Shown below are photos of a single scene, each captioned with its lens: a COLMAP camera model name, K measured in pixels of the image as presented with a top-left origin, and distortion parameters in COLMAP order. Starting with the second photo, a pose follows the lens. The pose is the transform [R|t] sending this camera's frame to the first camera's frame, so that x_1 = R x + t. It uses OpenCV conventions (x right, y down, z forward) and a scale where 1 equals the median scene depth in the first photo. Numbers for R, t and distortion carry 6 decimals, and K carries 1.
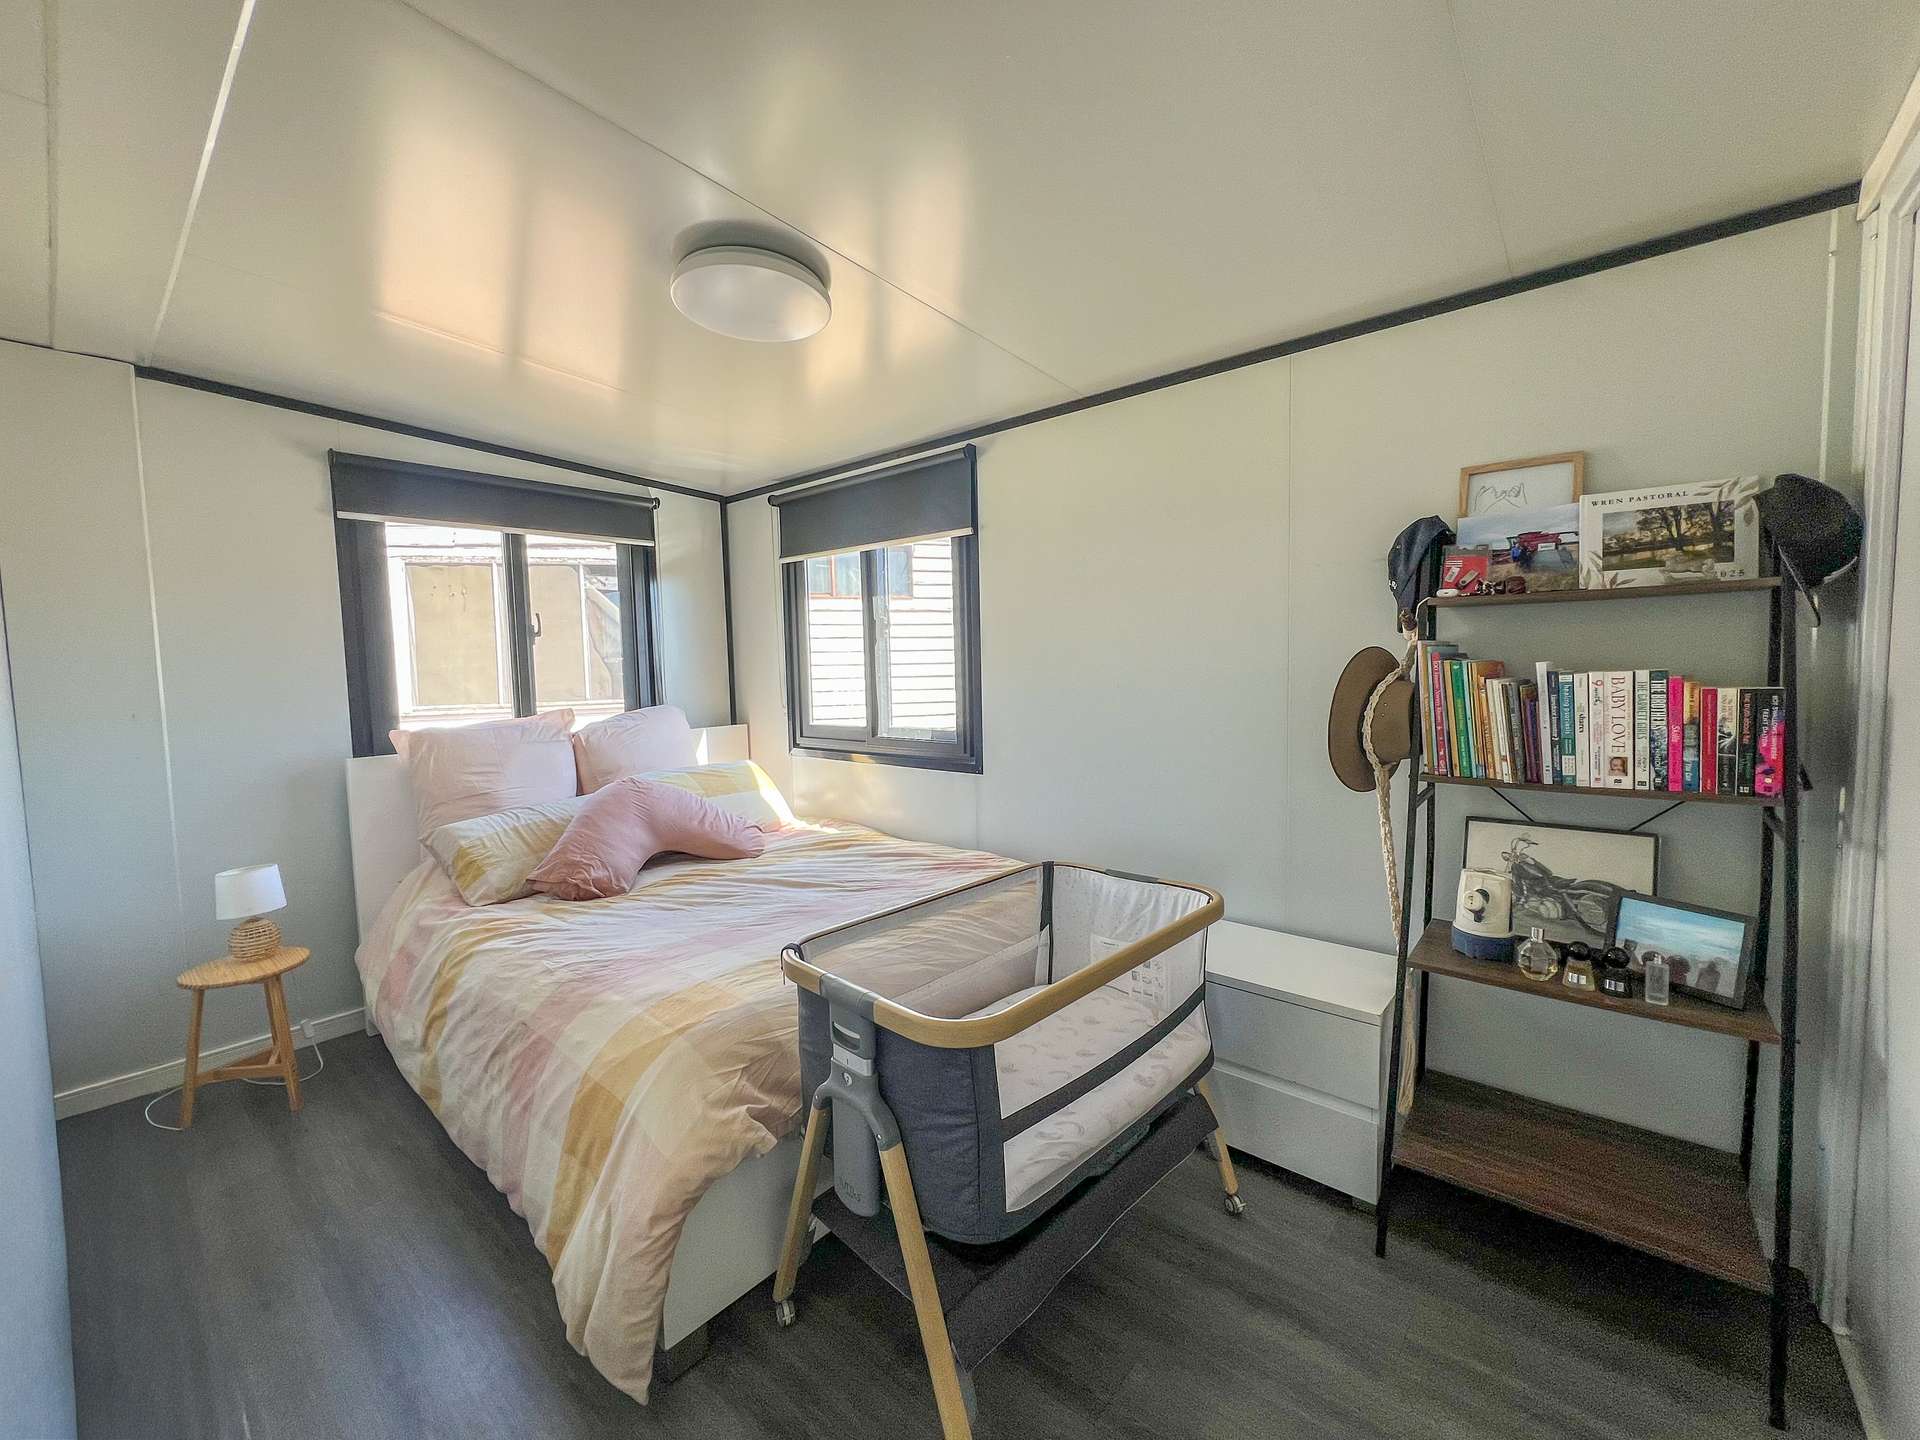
lens RADIAL K [[771.2, 0, 965.4], [0, 771.2, 713.5], [0, 0, 1]] dist [0.004364, 0.000548]
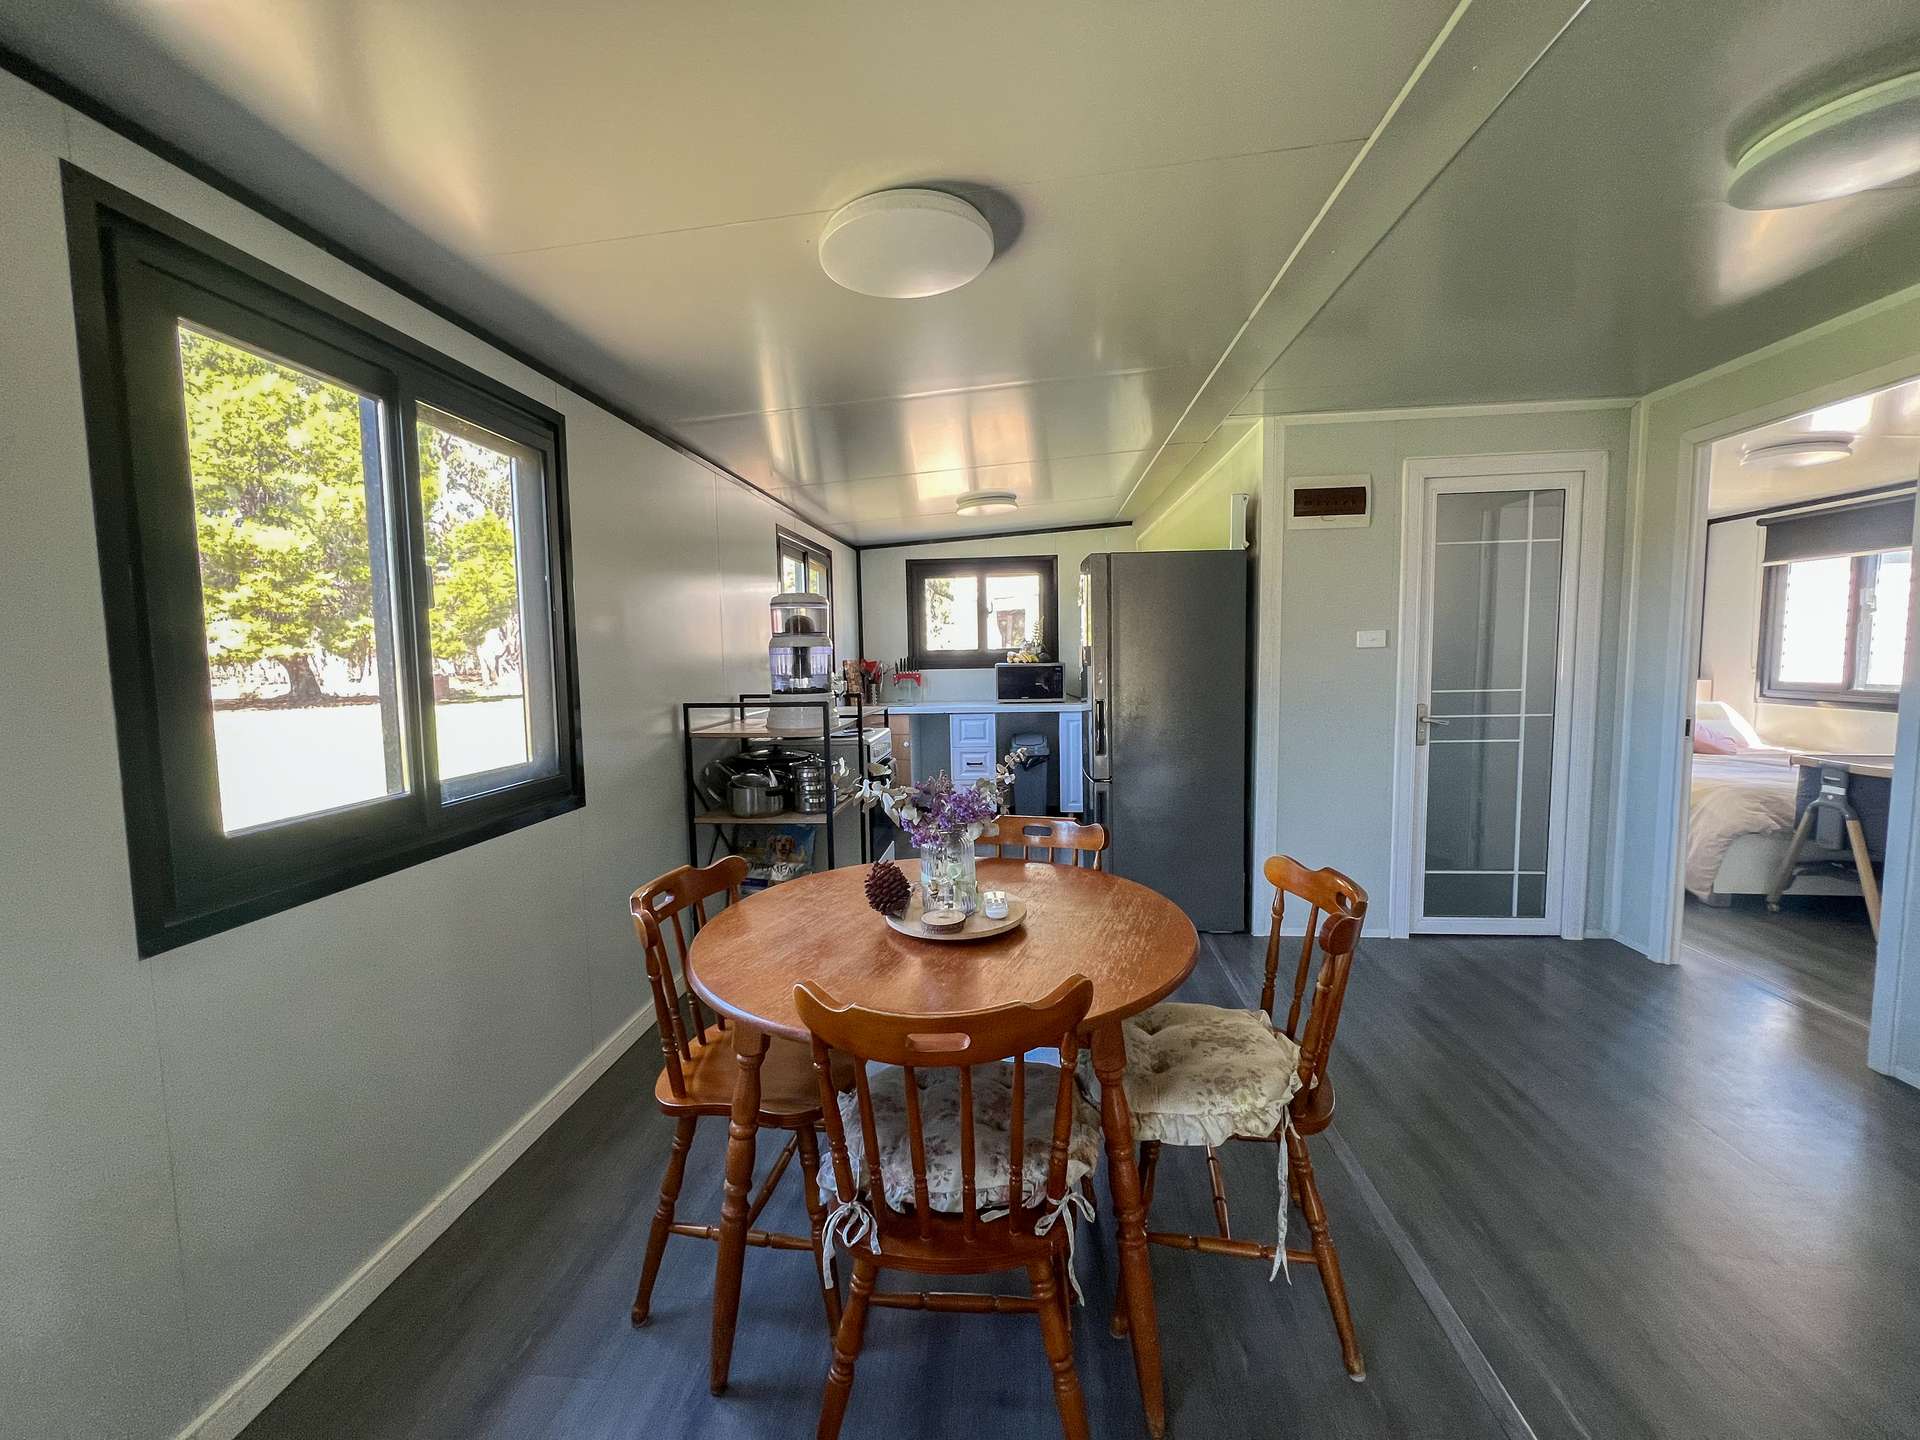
lens RADIAL K [[771.2, 0, 963.5], [0, 771.2, 717.5], [0, 0, 1]] dist [0.004364, 0.000548]
pose [[0.578951, 0.086907, -0.810718, 0.217048], [-0.053746, 0.996209, 0.068410, 0.154645], [0.813589, 0.003967, 0.581427, -2.472529]]
